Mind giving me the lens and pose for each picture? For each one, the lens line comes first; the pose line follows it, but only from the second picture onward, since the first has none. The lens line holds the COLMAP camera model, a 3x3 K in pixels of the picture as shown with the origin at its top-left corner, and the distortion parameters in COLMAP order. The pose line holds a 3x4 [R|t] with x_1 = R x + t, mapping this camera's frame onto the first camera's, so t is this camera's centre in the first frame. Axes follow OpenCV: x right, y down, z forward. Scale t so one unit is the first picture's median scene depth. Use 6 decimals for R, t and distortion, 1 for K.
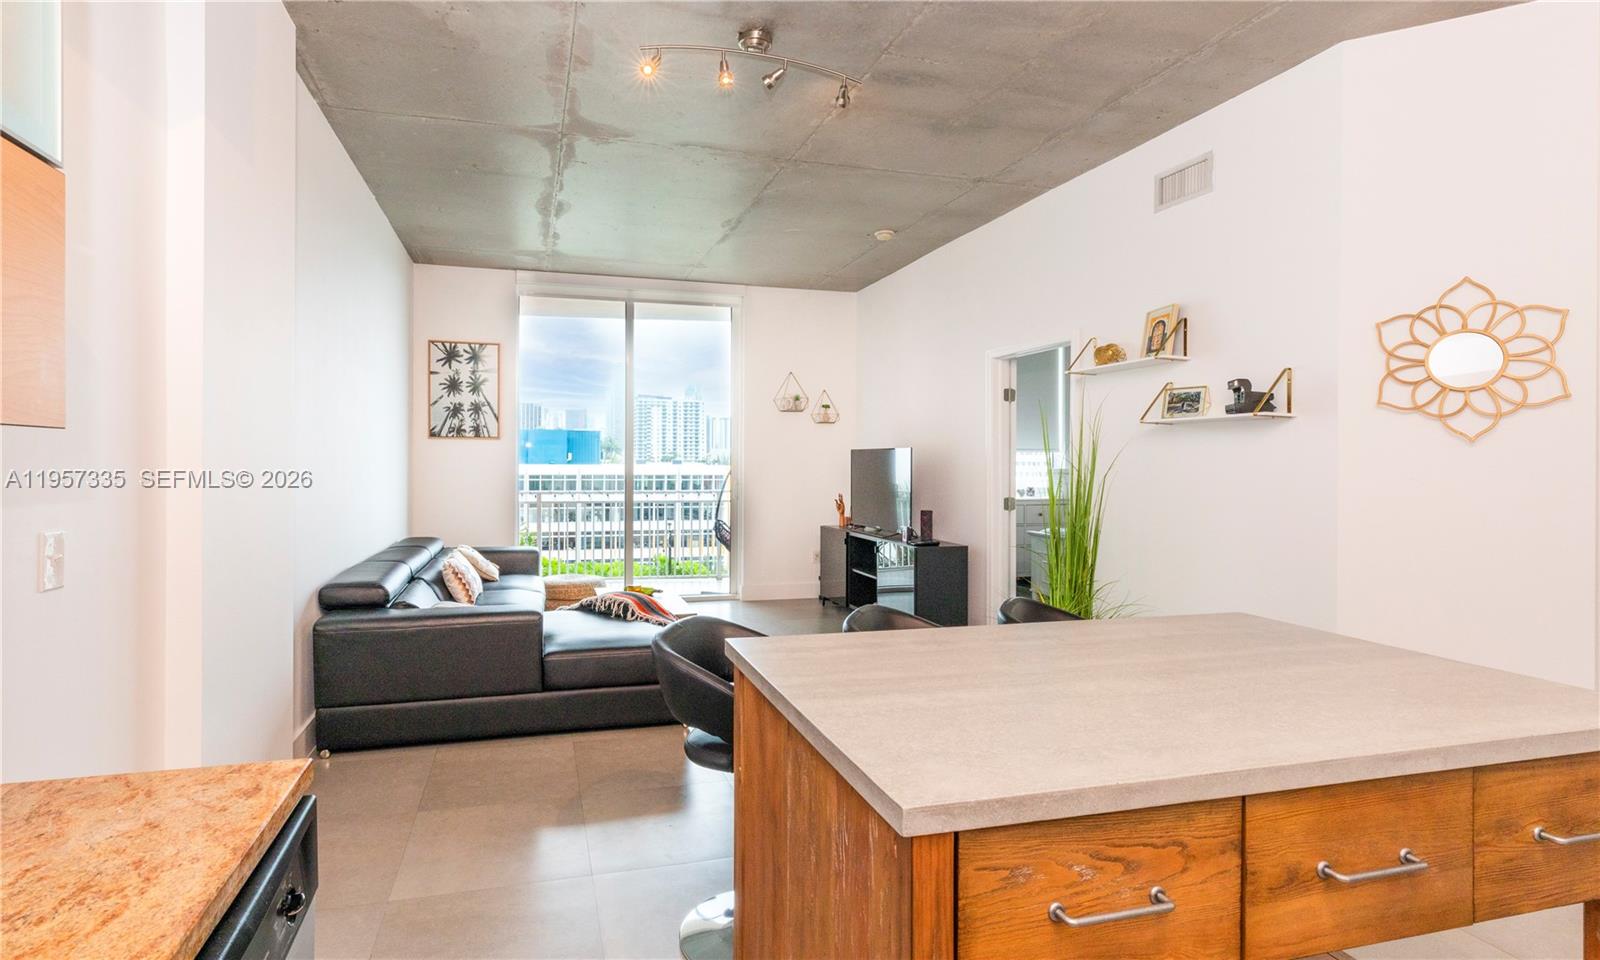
lens RADIAL K [[906.8, 0, 796.7], [0, 906.8, 457.7], [0, 0, 1]] dist [0.000574, -0.000010]
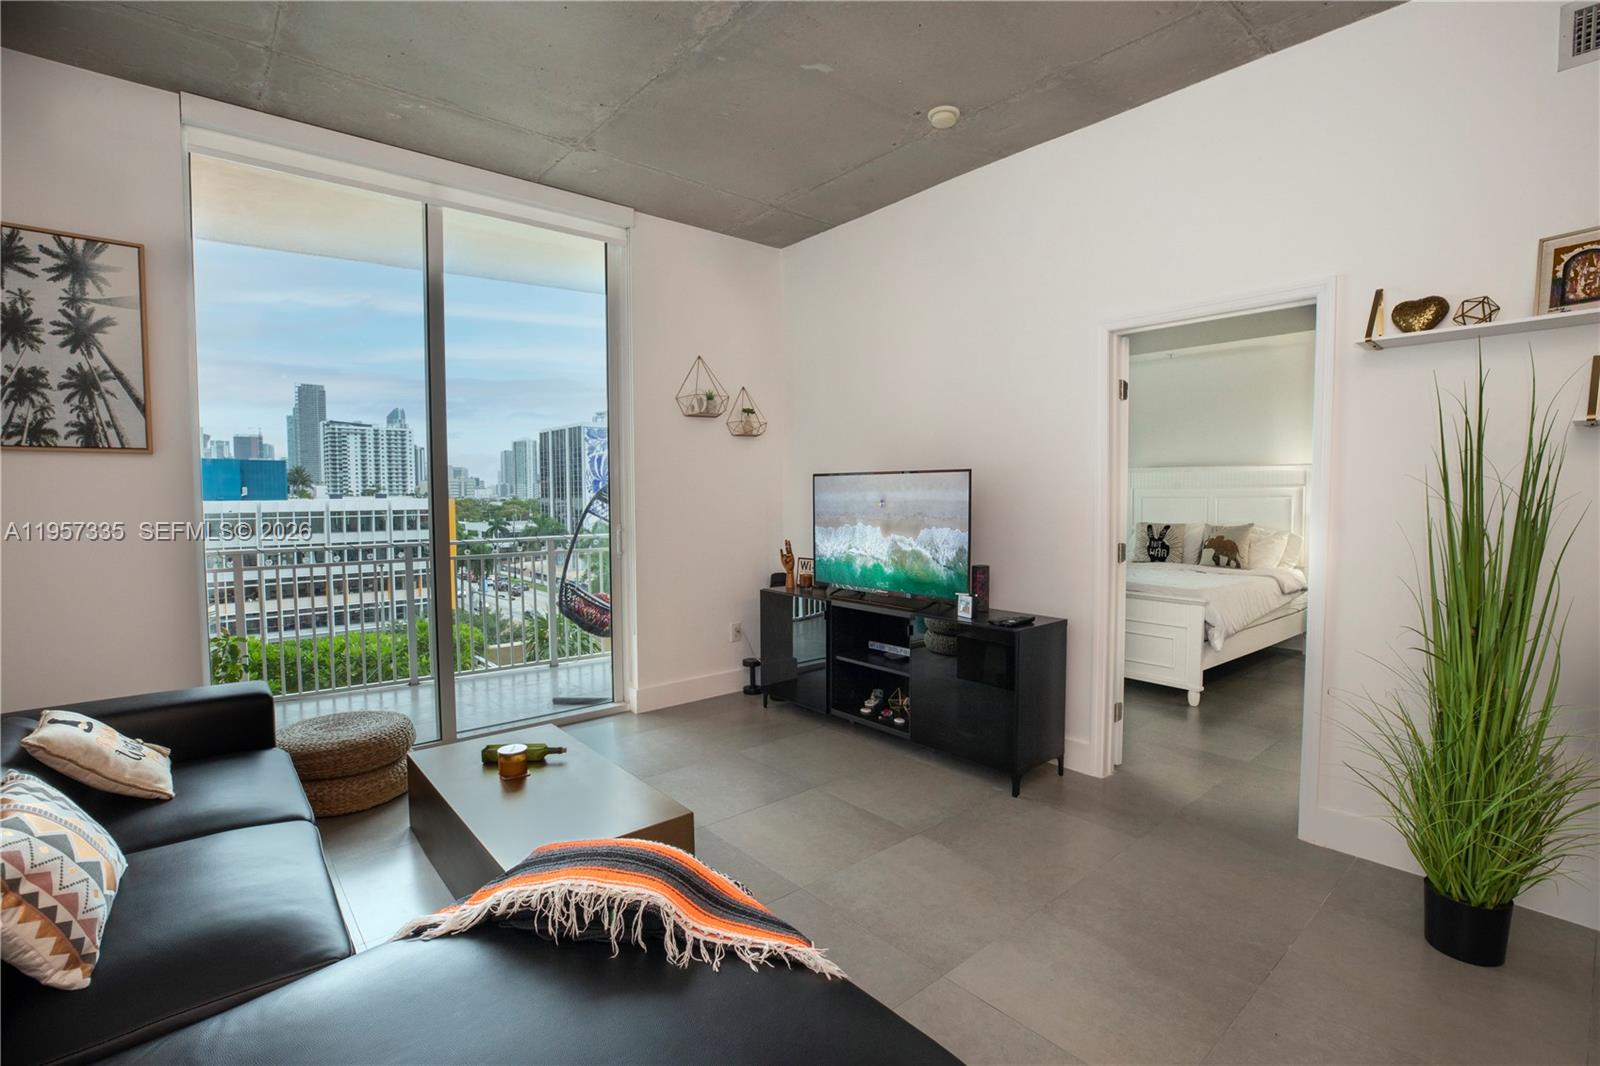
lens RADIAL K [[760.3, 0, 795.0], [0, 760.3, 519.3], [0, 0, 1]] dist [0.002268, -0.001387]
pose [[0.921477, -0.025951, 0.387565, -0.175904], [0.010254, 0.999043, 0.042514, 0.000457], [-0.388297, -0.035202, 0.920862, 0.511660]]
